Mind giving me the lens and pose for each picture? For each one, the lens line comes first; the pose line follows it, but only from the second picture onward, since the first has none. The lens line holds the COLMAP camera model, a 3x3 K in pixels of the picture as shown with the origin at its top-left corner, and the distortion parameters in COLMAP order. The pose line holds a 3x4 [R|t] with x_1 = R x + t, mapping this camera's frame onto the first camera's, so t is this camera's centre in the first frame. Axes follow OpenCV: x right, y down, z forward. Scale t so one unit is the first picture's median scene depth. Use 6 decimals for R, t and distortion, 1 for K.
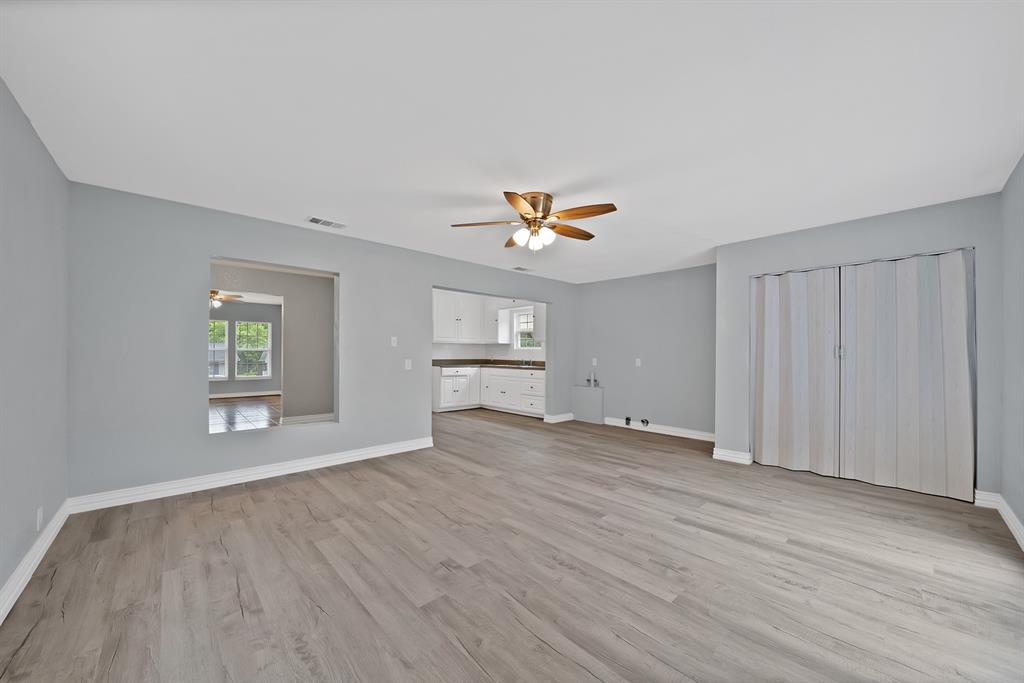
lens RADIAL K [[372.2, 0, 512.0], [0, 372.2, 341.5], [0, 0, 1]] dist [-0.022746, -0.000005]
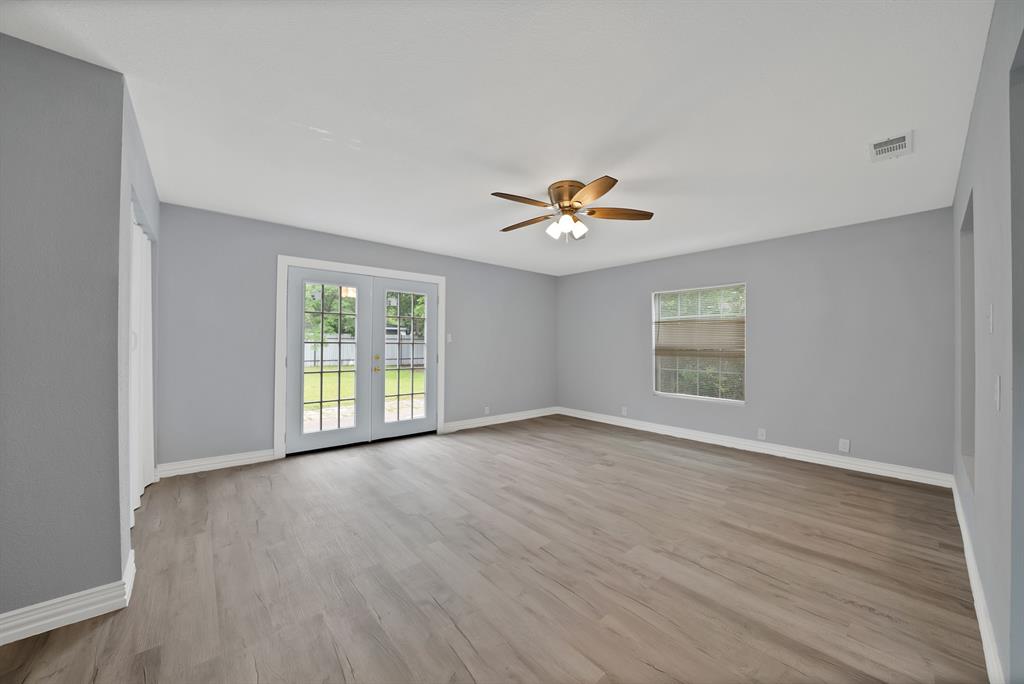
lens RADIAL K [[370.6, 0, 511.9], [0, 370.6, 347.3], [0, 0, 1]] dist [-0.020498, -0.000045]
pose [[-0.998977, -0.011373, 0.043766, 0.117341], [-0.012415, 0.999644, -0.023603, 0.039617], [-0.043482, -0.024122, -0.998763, 1.463951]]
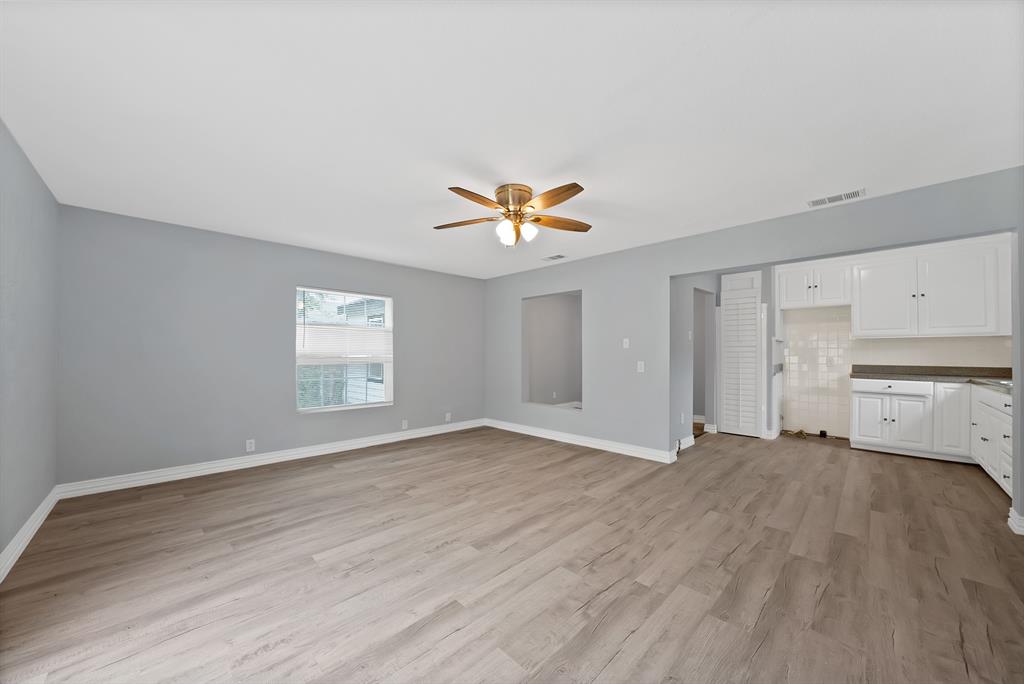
lens RADIAL K [[370.6, 0, 511.9], [0, 370.6, 347.3], [0, 0, 1]] dist [-0.020498, -0.000045]
pose [[0.029253, -0.019281, -0.999386, 0.741873], [0.029482, 0.999396, -0.018418, 0.021255], [0.999137, -0.028925, 0.029804, 0.722230]]
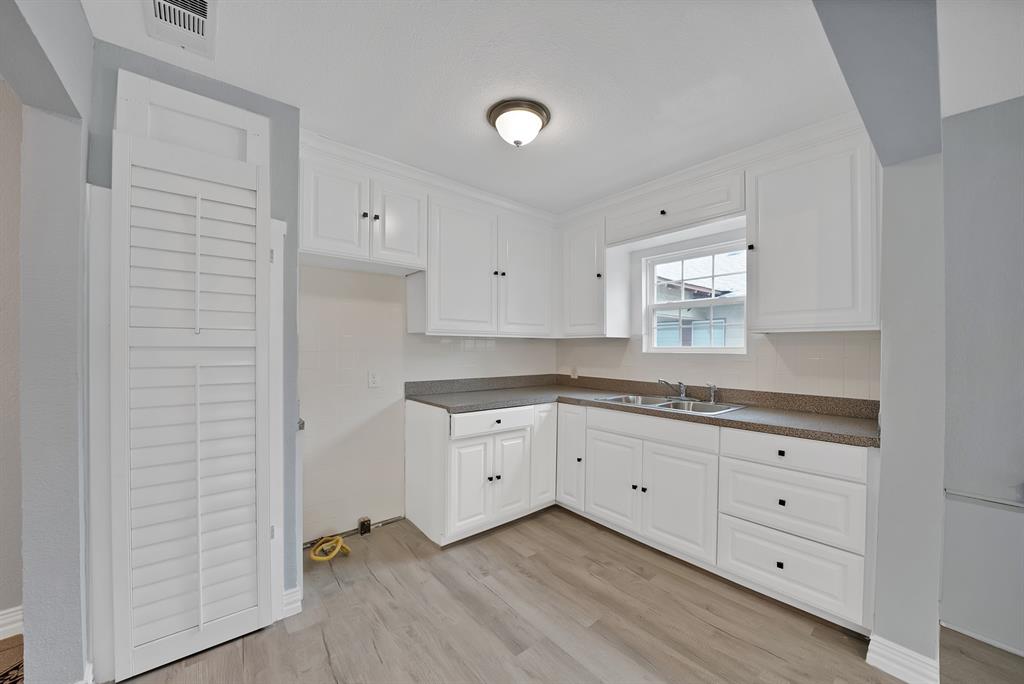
lens RADIAL K [[376.7, 0, 519.0], [0, 376.7, 348.4], [0, 0, 1]] dist [-0.018976, 0.000124]
pose [[0.998602, -0.000508, -0.052861, -0.202584], [0.002155, 0.999514, 0.031101, 0.007305], [0.052819, -0.031171, 0.998117, 1.218957]]
